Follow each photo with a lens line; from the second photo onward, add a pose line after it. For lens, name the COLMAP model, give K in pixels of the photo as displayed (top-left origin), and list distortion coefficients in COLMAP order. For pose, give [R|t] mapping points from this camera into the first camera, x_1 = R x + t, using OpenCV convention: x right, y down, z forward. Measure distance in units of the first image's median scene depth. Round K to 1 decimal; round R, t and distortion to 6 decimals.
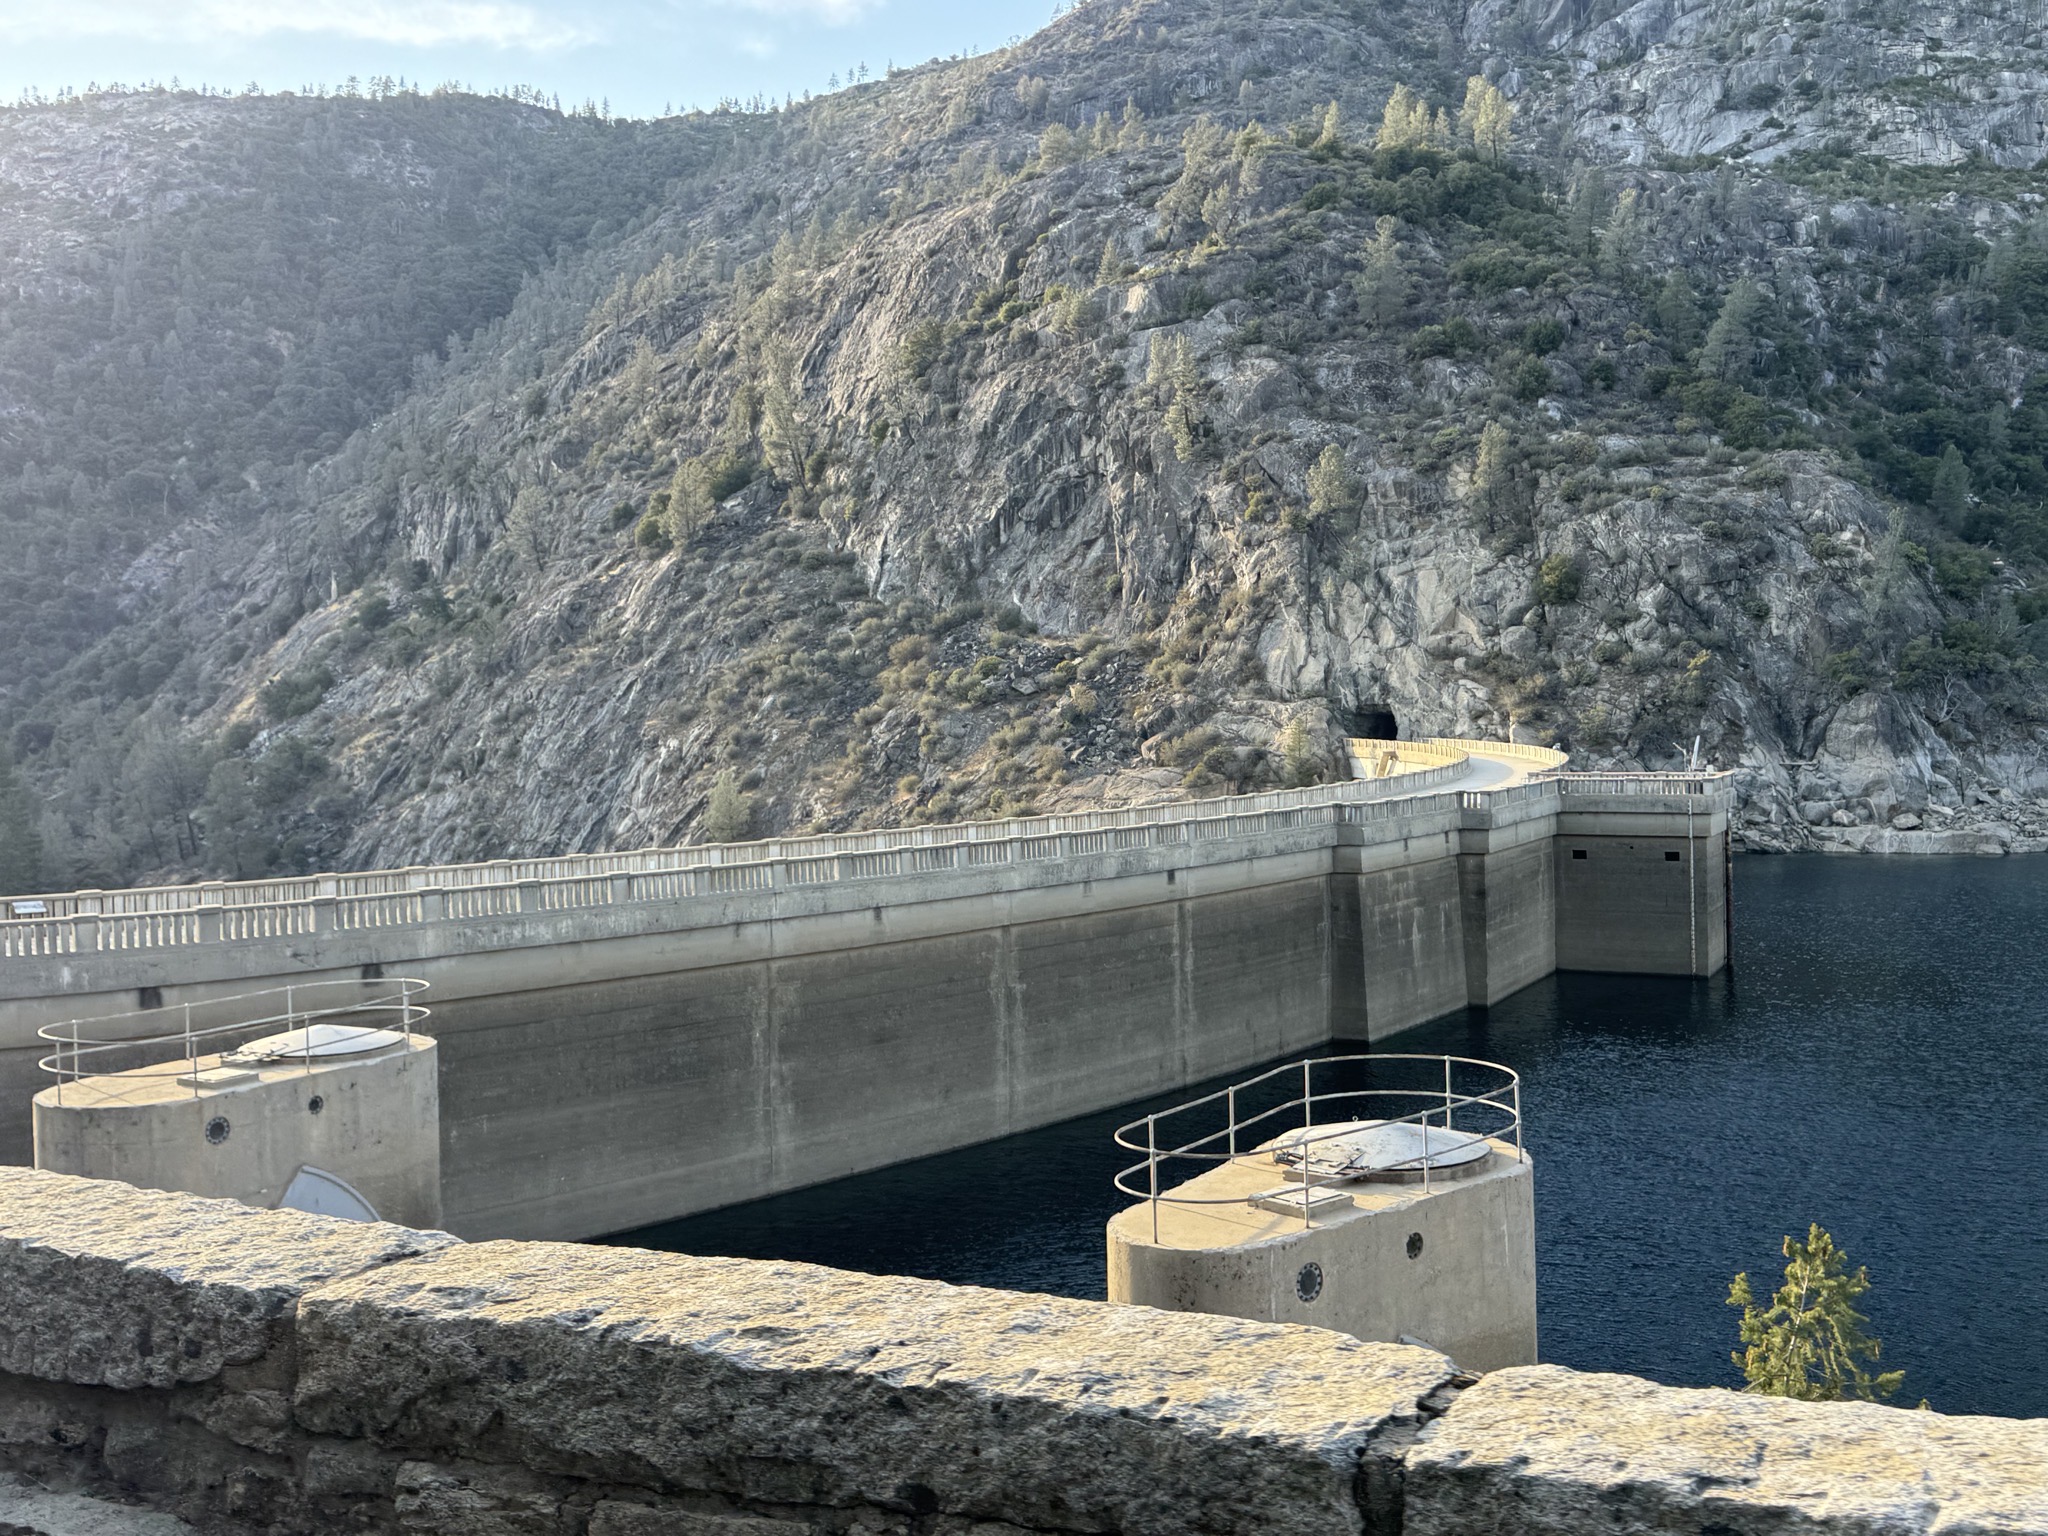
lens RADIAL K [[2017.4, 0, 1011.8], [0, 2017.4, 816.2], [0, 0, 1]] dist [0.068314, 0.000000]
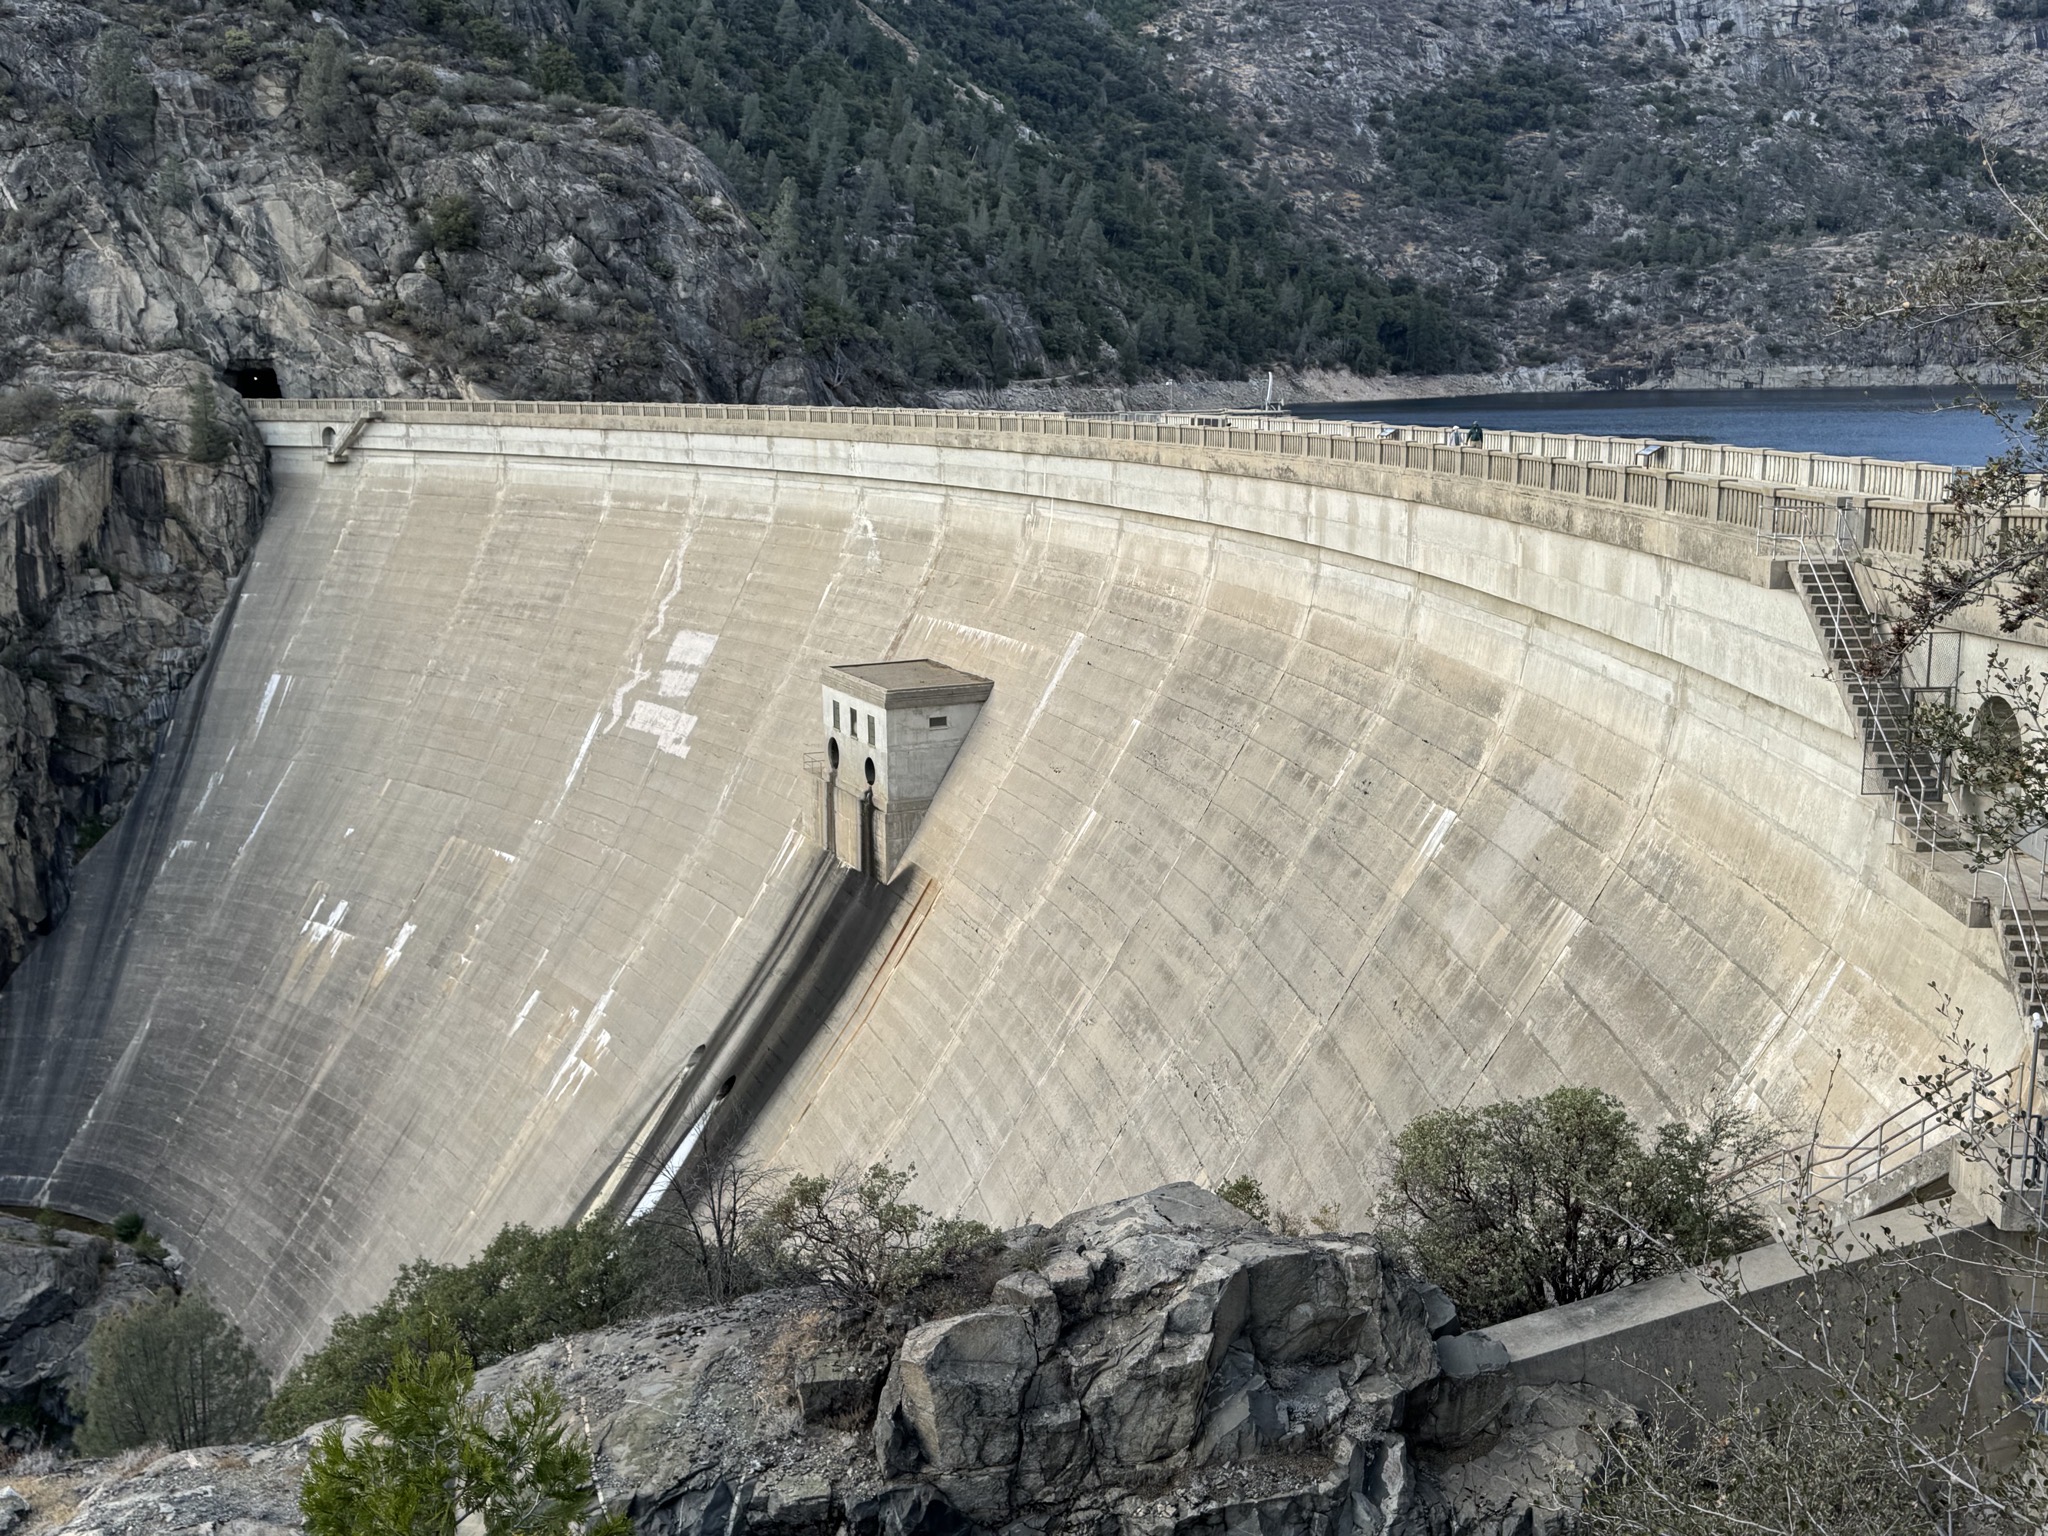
lens RADIAL K [[2017.4, 0, 1036.0], [0, 2017.4, 784.2], [0, 0, 1]] dist [0.068314, 0.000000]
pose [[0.640061, -0.139000, 0.755646, -0.285691], [0.042200, 0.988375, 0.146065, 0.009235], [-0.767164, -0.061602, 0.638486, 0.196216]]
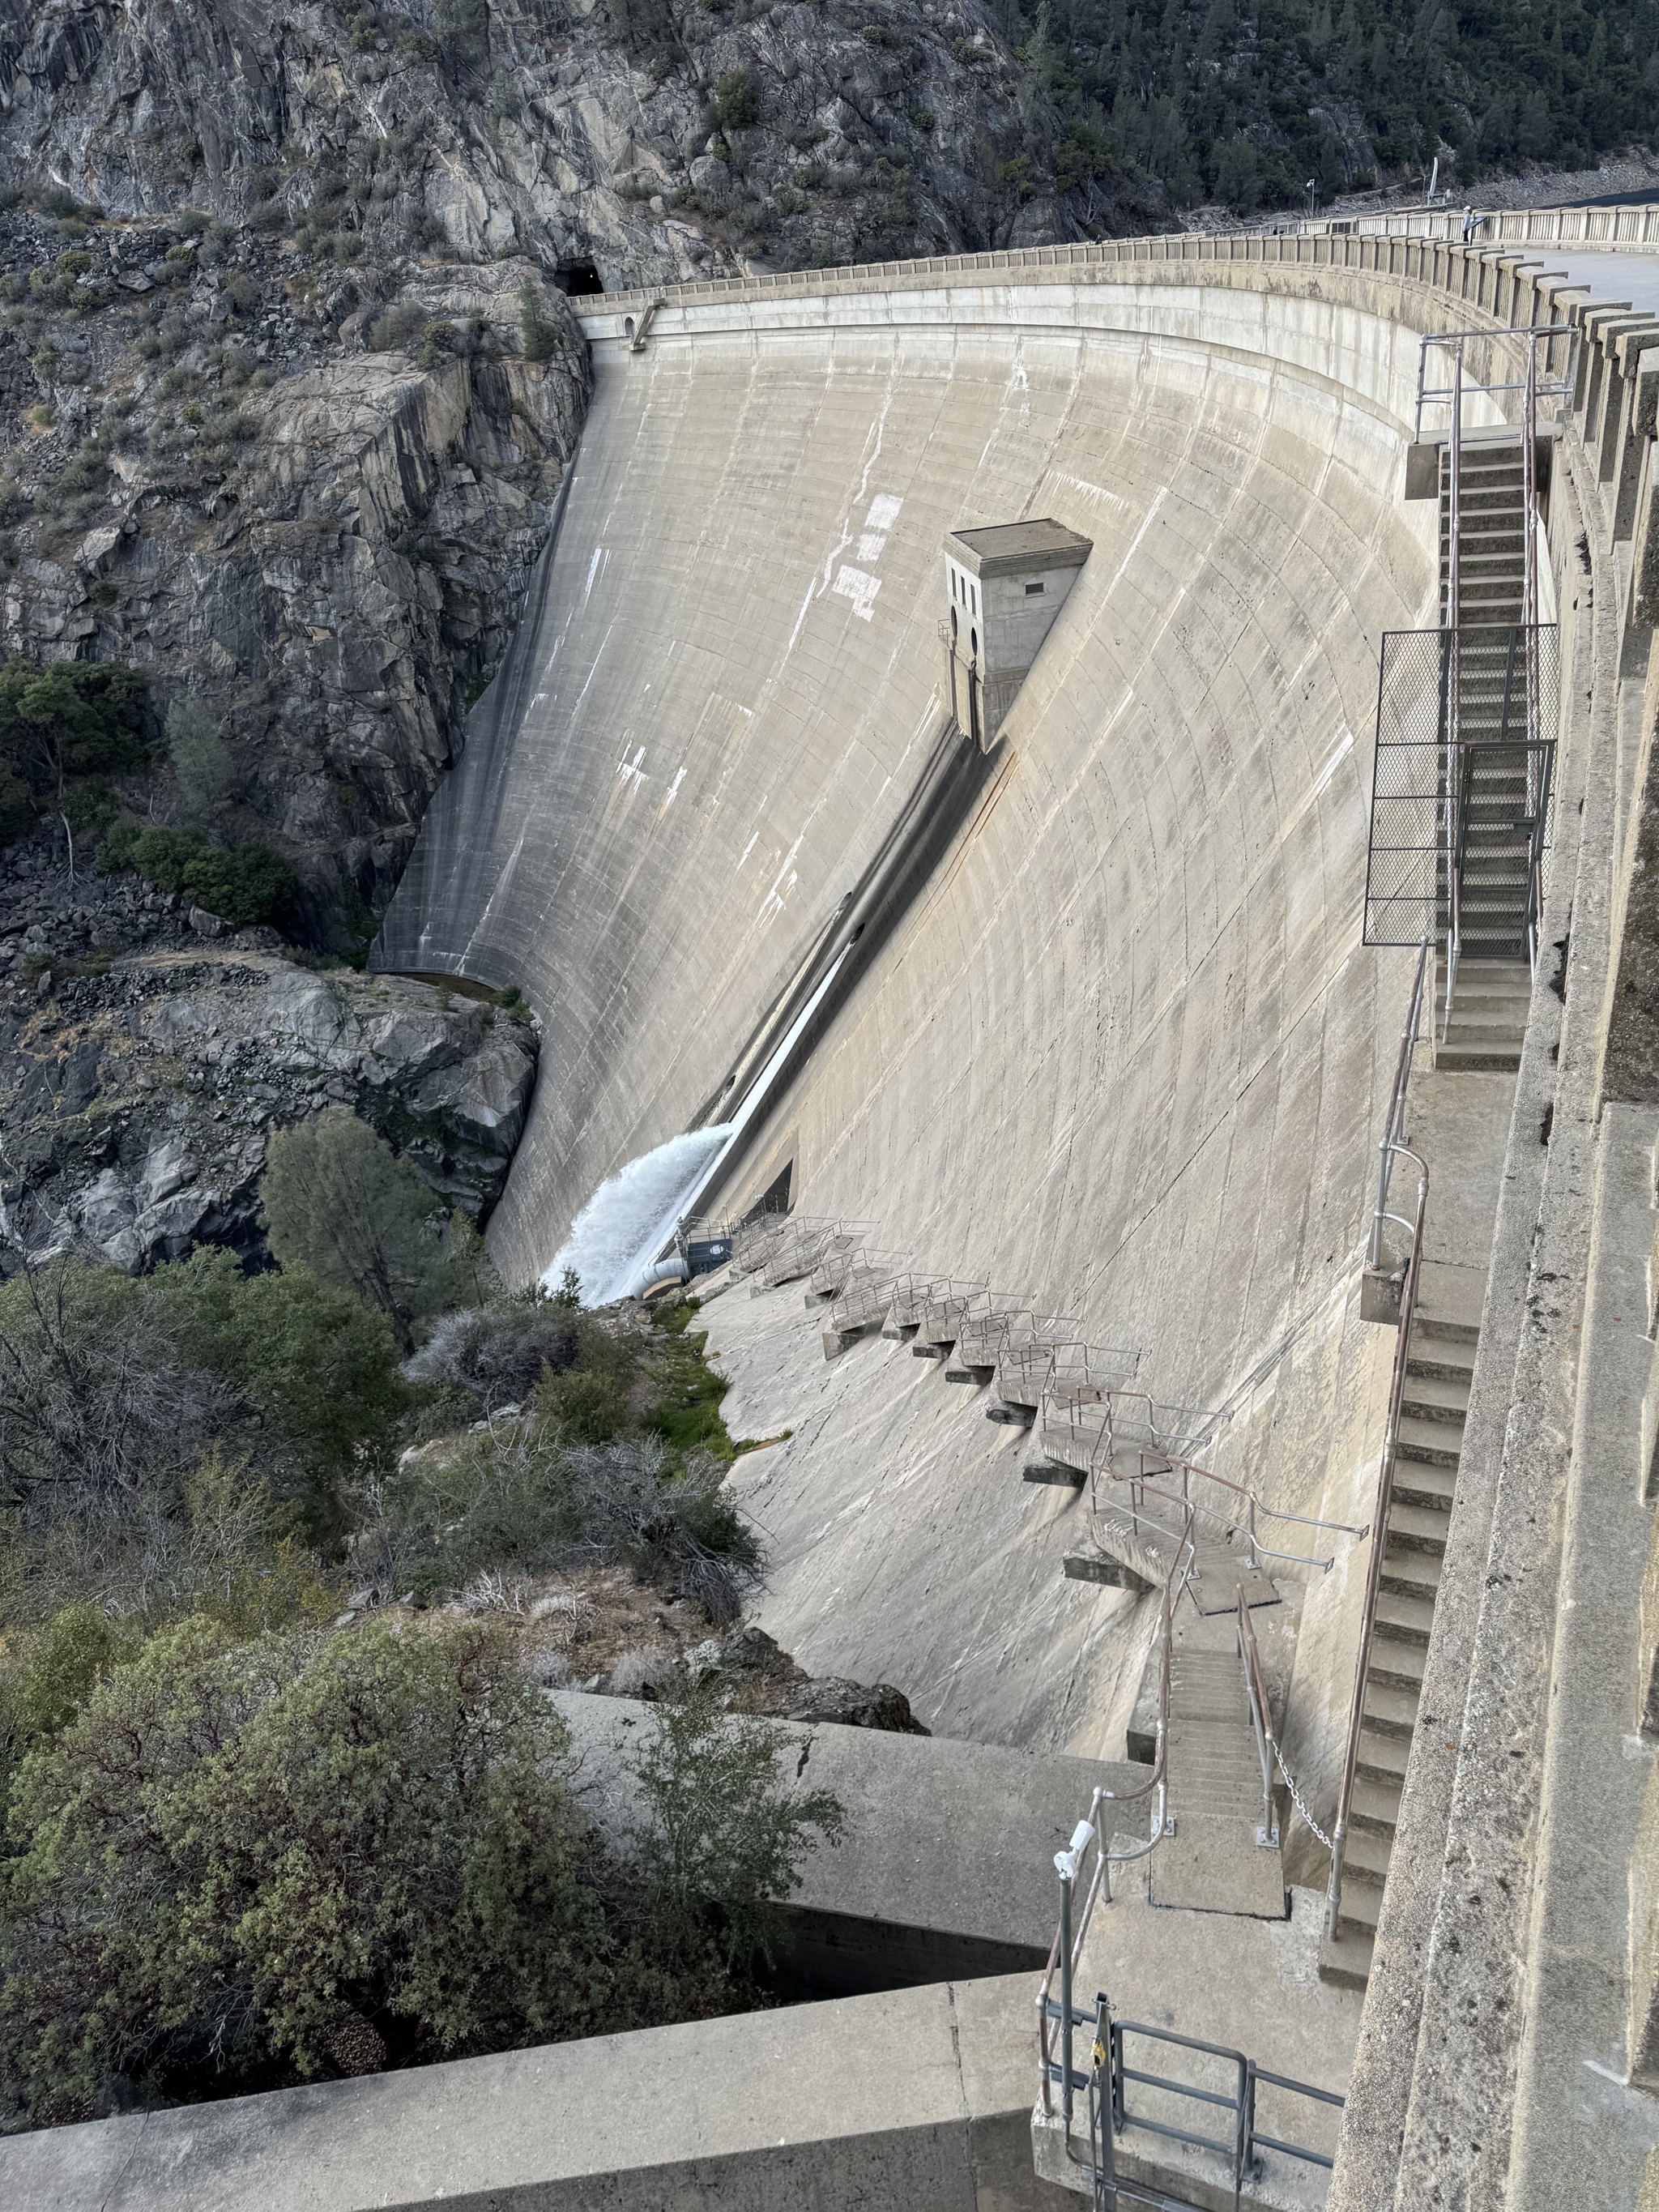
lens RADIAL K [[1568.1, 0, 856.0], [0, 1568.1, 1081.1], [0, 0, 1]] dist [0.046060, -0.031260]
pose [[0.835135, -0.313153, 0.452200, -0.182710], [0.121246, 0.906699, 0.403977, 0.012312], [-0.536516, -0.282548, 0.795184, 0.206816]]
